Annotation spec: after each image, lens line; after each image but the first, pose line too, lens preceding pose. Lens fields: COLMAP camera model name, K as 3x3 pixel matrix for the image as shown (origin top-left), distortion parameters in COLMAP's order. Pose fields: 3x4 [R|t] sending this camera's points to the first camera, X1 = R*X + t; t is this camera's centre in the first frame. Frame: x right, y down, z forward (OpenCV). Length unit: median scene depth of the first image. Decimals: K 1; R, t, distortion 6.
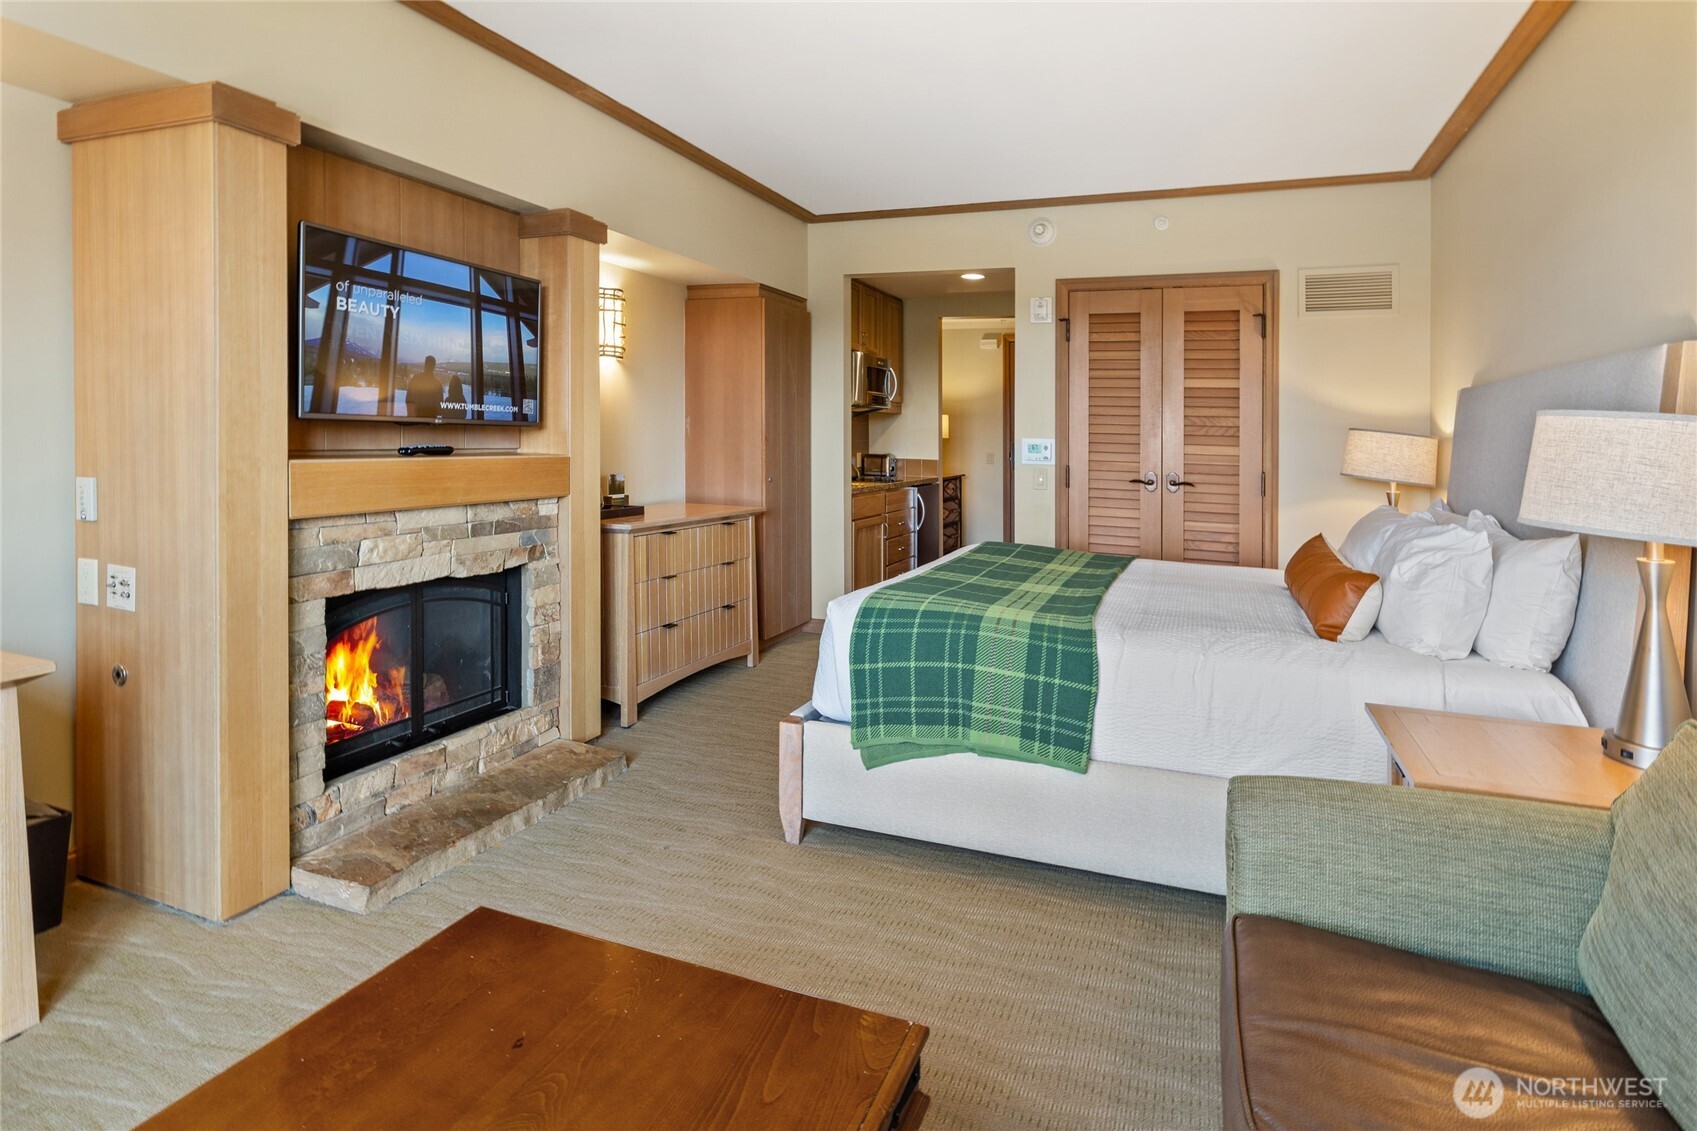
lens RADIAL K [[913.1, 0, 853.3], [0, 913.1, 507.9], [0, 0, 1]] dist [-0.000941, 0.000132]
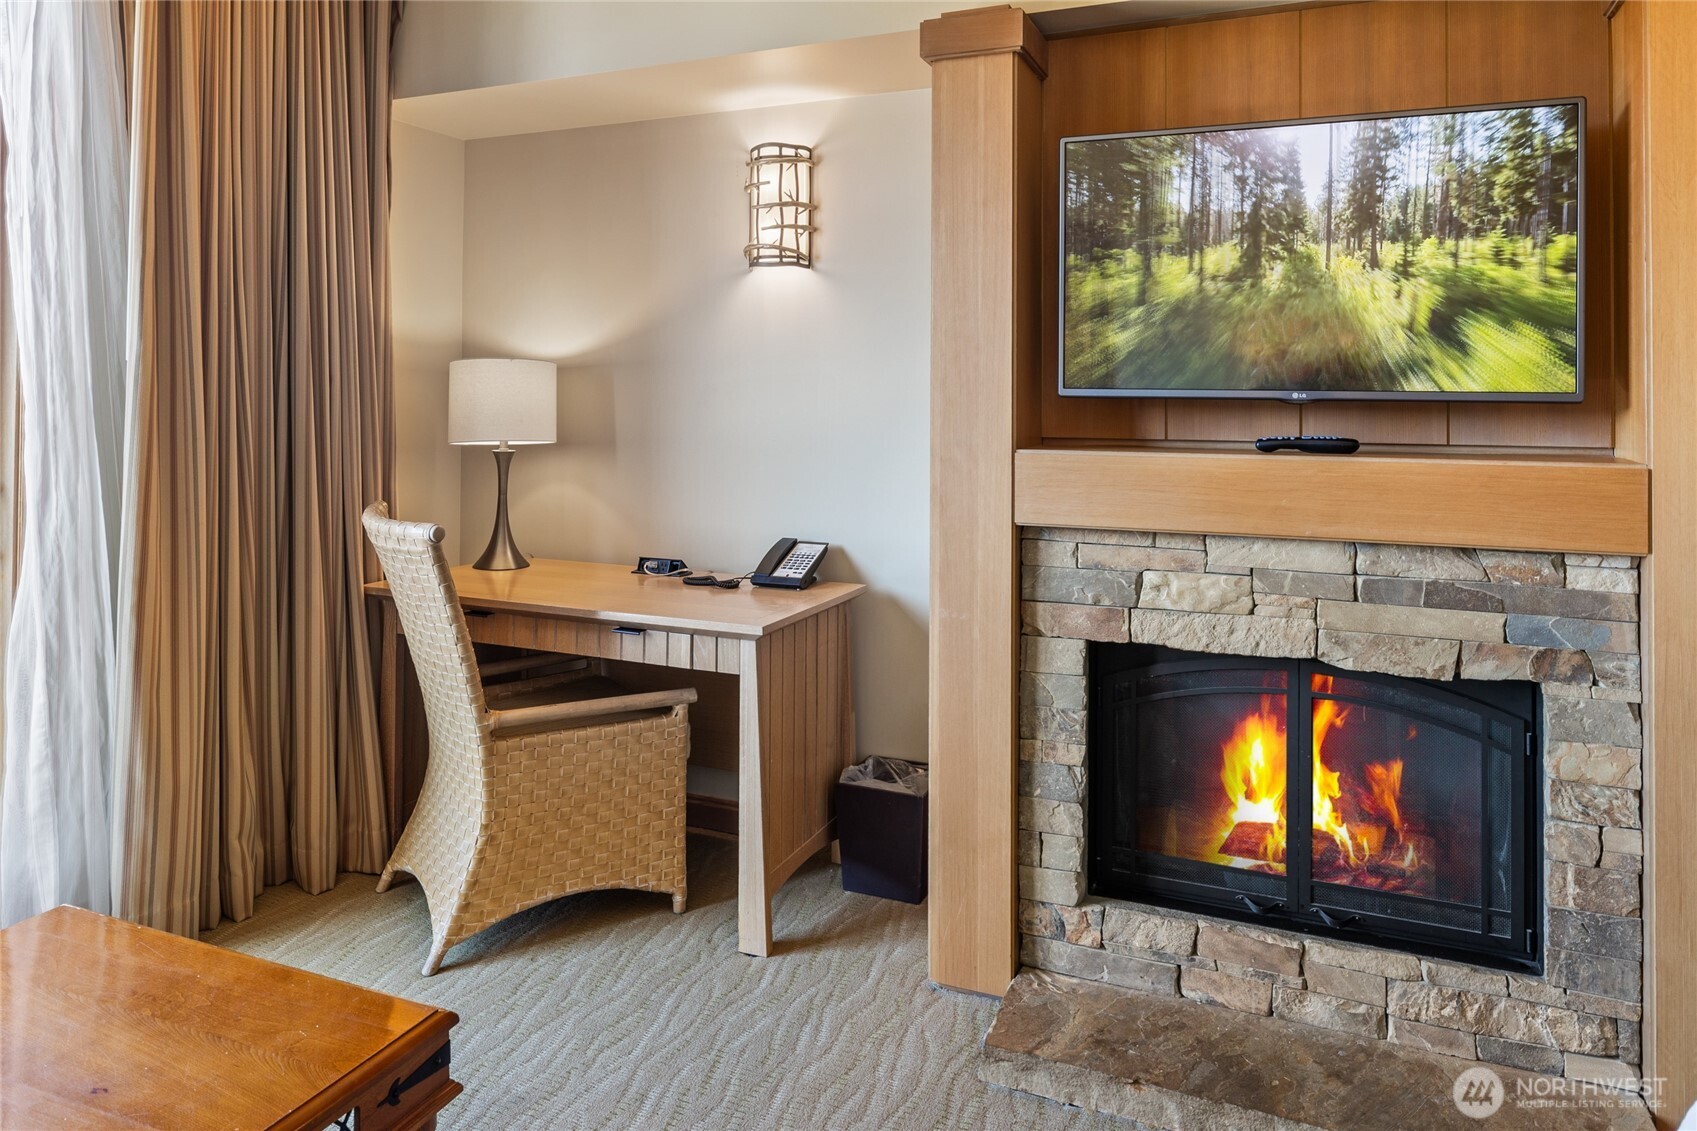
lens RADIAL K [[1145.0, 0, 848.2], [0, 1145.0, 439.9], [0, 0, 1]] dist [-0.008109, -0.000038]
pose [[-0.045726, 0.013628, -0.998861, 0.324369], [-0.086034, 0.996138, 0.017529, -0.057484], [0.995242, 0.086738, -0.044376, 0.791098]]
